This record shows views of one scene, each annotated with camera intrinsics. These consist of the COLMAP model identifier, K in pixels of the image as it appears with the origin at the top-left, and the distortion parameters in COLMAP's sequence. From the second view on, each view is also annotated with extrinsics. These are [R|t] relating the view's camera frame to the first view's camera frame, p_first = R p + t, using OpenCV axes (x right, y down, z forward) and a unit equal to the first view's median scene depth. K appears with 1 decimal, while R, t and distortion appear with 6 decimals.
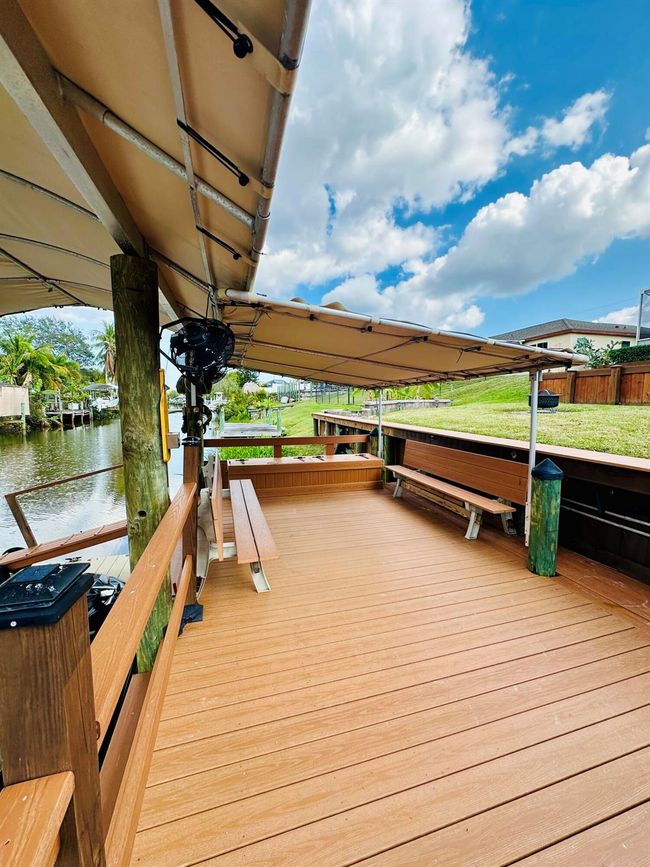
lens RADIAL K [[349.0, 0, 325.0], [0, 349.0, 433.5], [0, 0, 1]] dist [-0.000772, 0.000002]
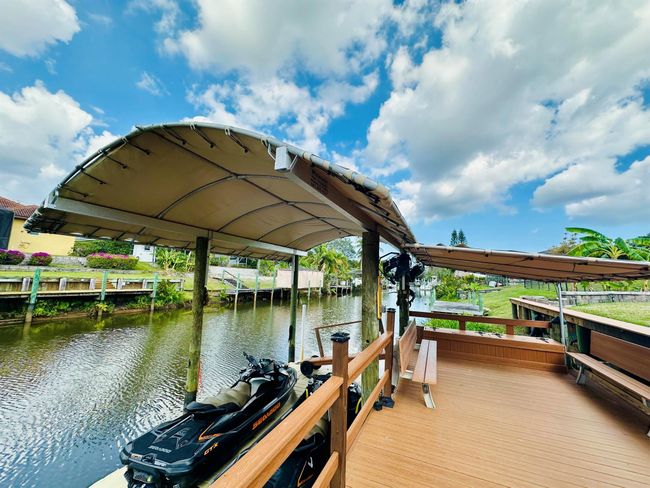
lens RADIAL K [[261.7, 0, 325.0], [0, 261.7, 244.0], [0, 0, 1]] dist [-0.000772, 0.000002]
pose [[0.770118, -0.057610, -0.635294, 0.118014], [-0.092634, 0.975257, -0.200731, -0.005098], [0.631139, 0.213436, 0.745727, -0.179022]]
